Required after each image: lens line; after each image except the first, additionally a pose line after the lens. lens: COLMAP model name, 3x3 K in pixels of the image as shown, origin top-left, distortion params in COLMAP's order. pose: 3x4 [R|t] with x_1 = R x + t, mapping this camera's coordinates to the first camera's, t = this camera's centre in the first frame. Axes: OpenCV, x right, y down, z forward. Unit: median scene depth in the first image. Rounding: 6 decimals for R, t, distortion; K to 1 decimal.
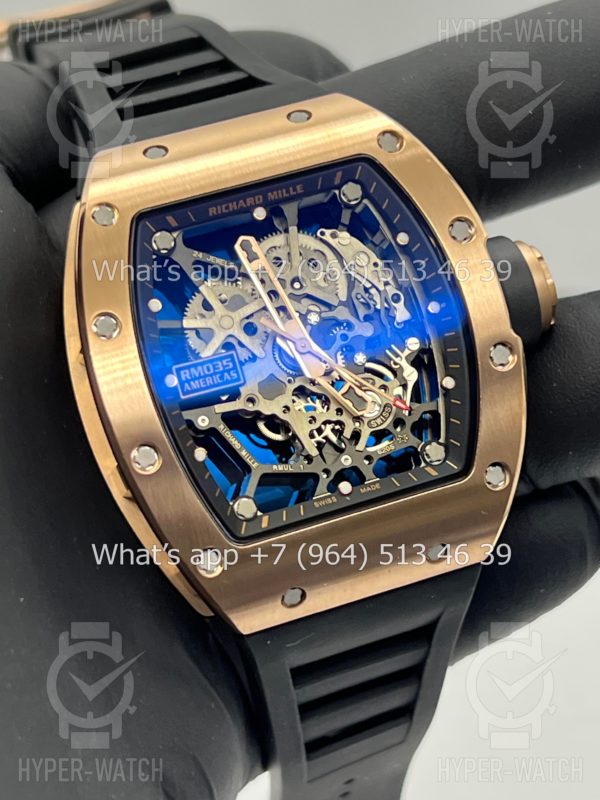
lens RADIAL K [[1992.4, 0, 300.0], [0, 1992.4, 400.0], [0, 0, 1]] dist [0.154669, 0.230389]
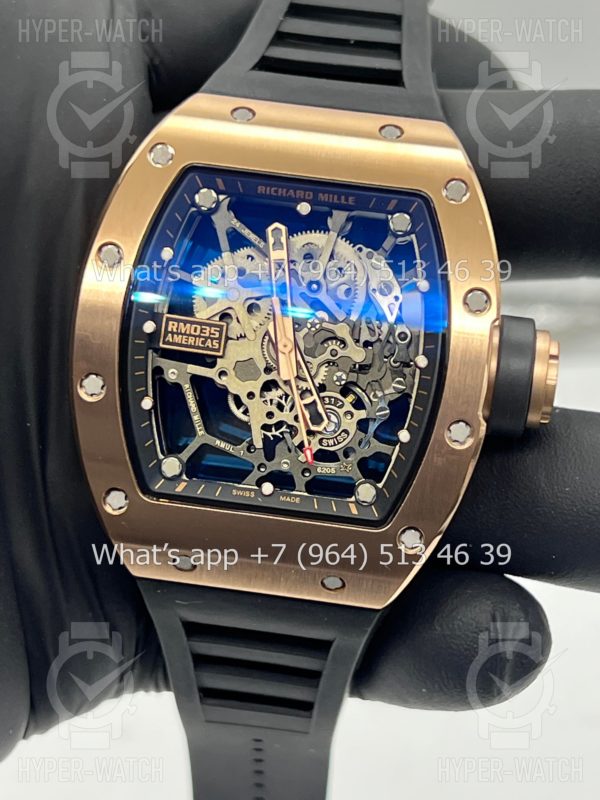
lens RADIAL K [[1992.4, 0, 300.0], [0, 1992.4, 400.0], [0, 0, 1]] dist [0.154669, 0.230389]
pose [[0.880376, 0.404361, -0.247853, 0.270069], [-0.379070, 0.913989, 0.144671, -0.150832], [0.285034, -0.033411, 0.957935, 0.021166]]
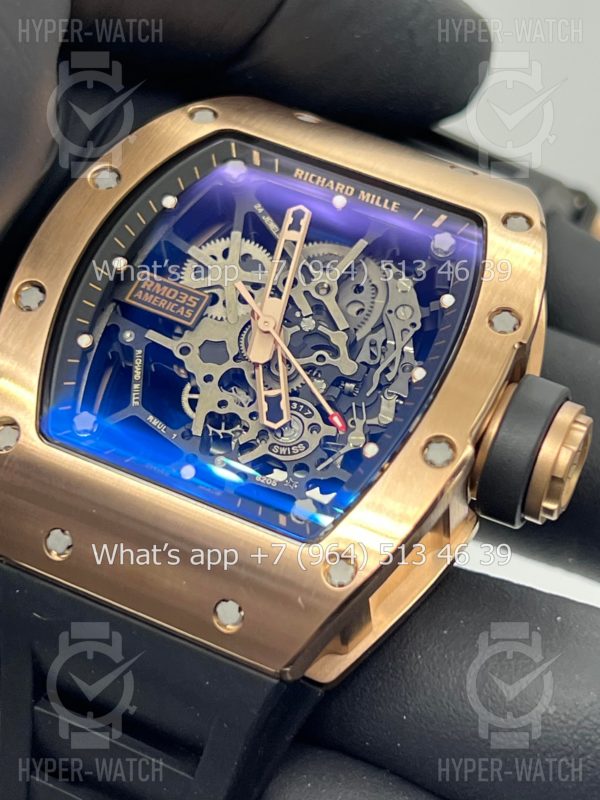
lens RADIAL K [[1992.4, 0, 300.0], [0, 1992.4, 400.0], [0, 0, 1]] dist [0.154669, 0.230389]
pose [[0.701926, 0.465241, -0.539305, 0.474813], [-0.639463, 0.745099, -0.189513, 0.145264], [0.313666, 0.477890, 0.820509, 0.325800]]
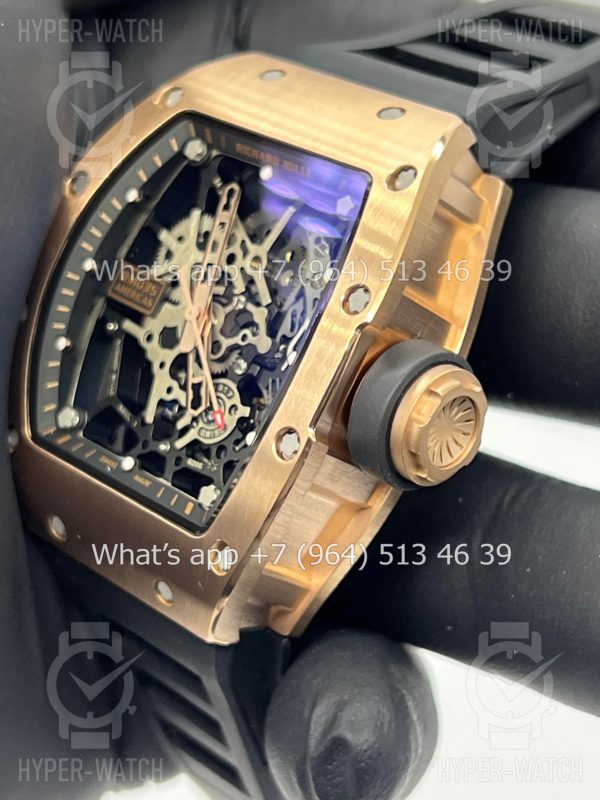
lens RADIAL K [[1992.4, 0, 300.0], [0, 1992.4, 400.0], [0, 0, 1]] dist [0.154669, 0.230389]
pose [[0.412141, 0.521554, -0.747075, 0.710724], [-0.499532, 0.815079, 0.293451, -0.282215], [0.761976, 0.252245, 0.596460, 0.501573]]
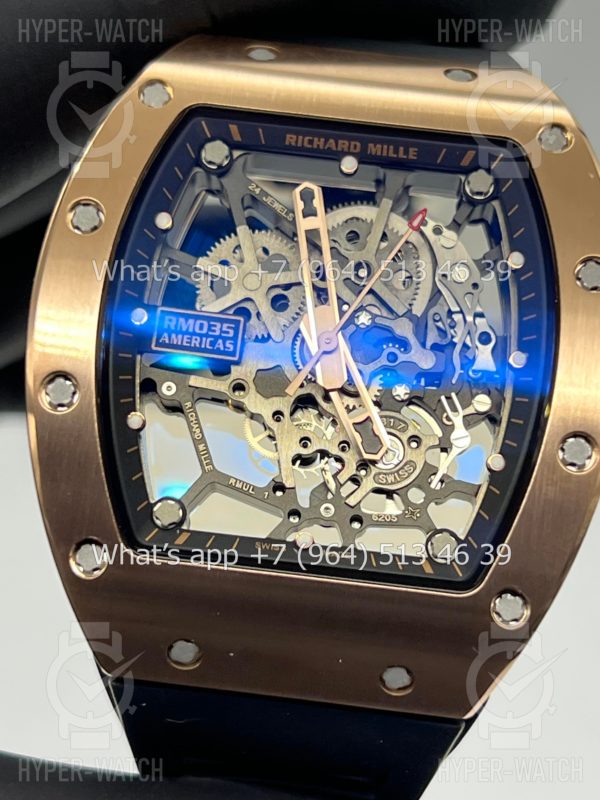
lens RADIAL K [[1992.4, 0, 300.0], [0, 1992.4, 400.0], [0, 0, 1]] dist [0.154669, 0.230389]
pose [[0.897123, 0.349741, -0.269911, 0.197343], [-0.377064, 0.924535, -0.055296, 0.037013], [0.230203, 0.151381, 0.961296, 0.286963]]
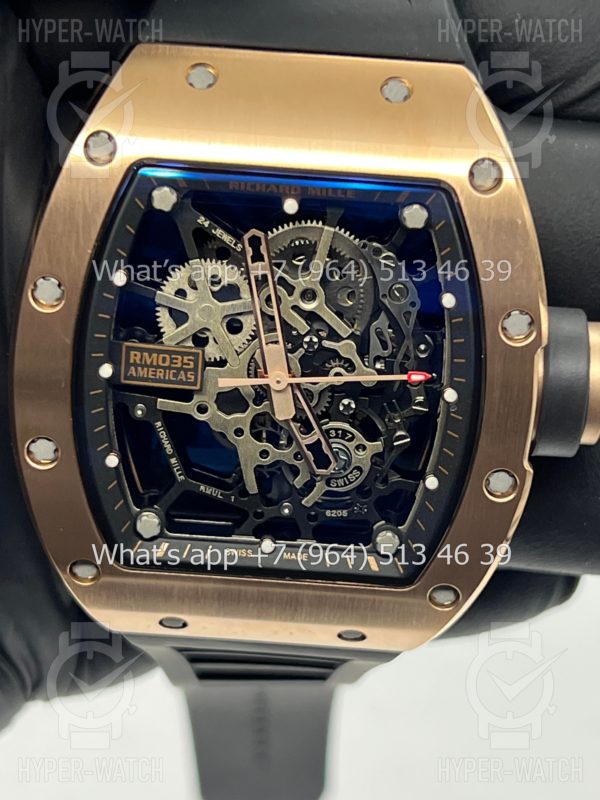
lens RADIAL K [[1992.4, 0, 300.0], [0, 1992.4, 400.0], [0, 0, 1]] dist [0.154669, 0.230389]
pose [[0.911214, 0.401290, -0.093037, 0.088090], [-0.328110, 0.843596, 0.425076, -0.367538], [0.249064, -0.356809, 0.900363, 0.259188]]
